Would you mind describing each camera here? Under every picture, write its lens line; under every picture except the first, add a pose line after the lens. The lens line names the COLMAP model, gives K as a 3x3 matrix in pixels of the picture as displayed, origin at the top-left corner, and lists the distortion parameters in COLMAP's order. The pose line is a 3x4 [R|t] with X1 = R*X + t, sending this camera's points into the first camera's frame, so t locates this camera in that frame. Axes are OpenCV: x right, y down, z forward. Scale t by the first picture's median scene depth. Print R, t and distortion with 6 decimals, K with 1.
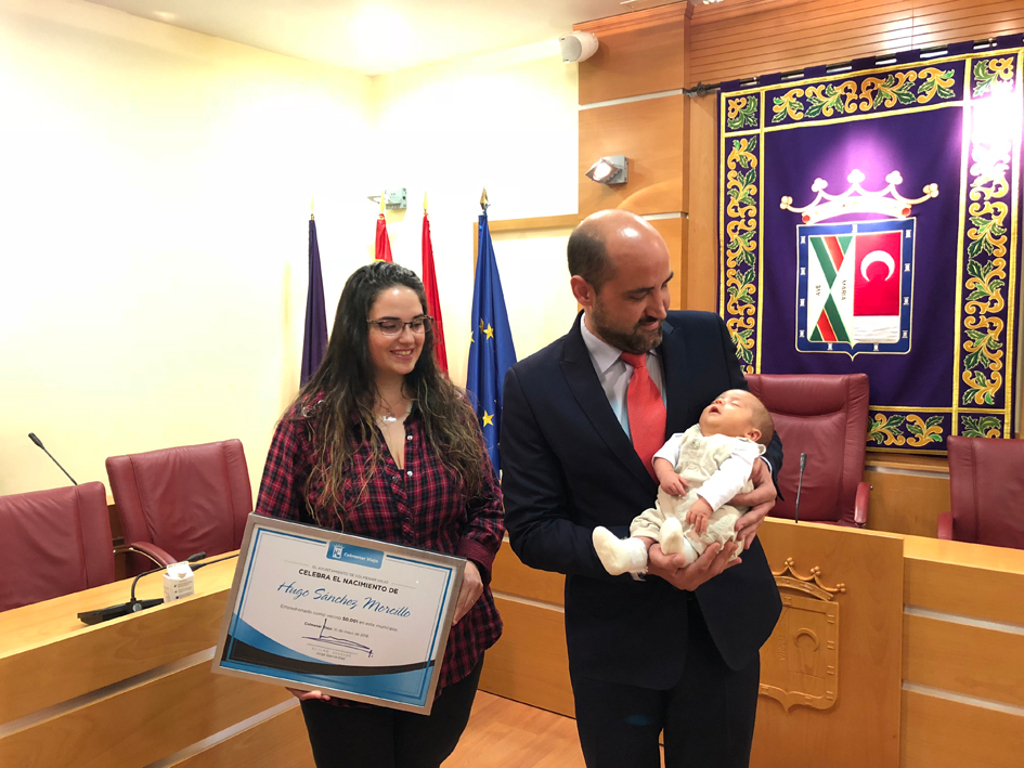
lens RADIAL K [[851.2, 0, 490.3], [0, 851.2, 373.8], [0, 0, 1]] dist [0.002814, -0.003488]
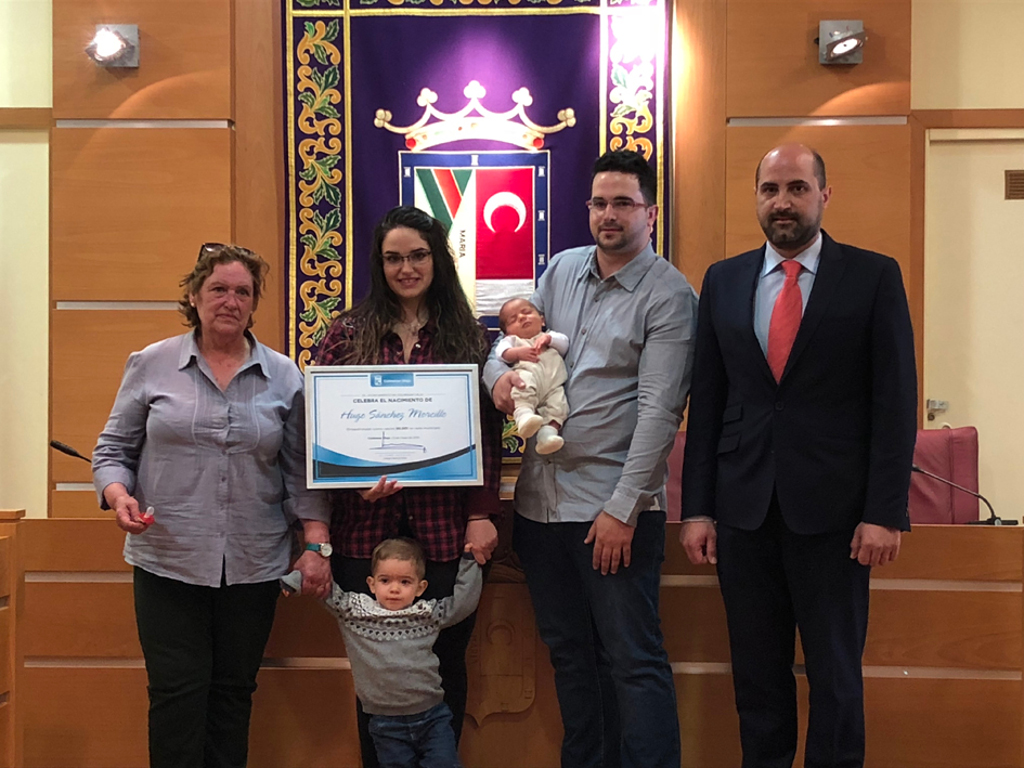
lens RADIAL K [[2144.9, 0, 511.7], [0, 2144.9, 382.9], [0, 0, 1]] dist [-0.013078, 0.000000]
pose [[0.843438, 0.002771, 0.537220, -0.546452], [0.028195, 0.998380, -0.049415, 0.115221], [-0.536486, 0.056825, 0.841994, -0.572817]]
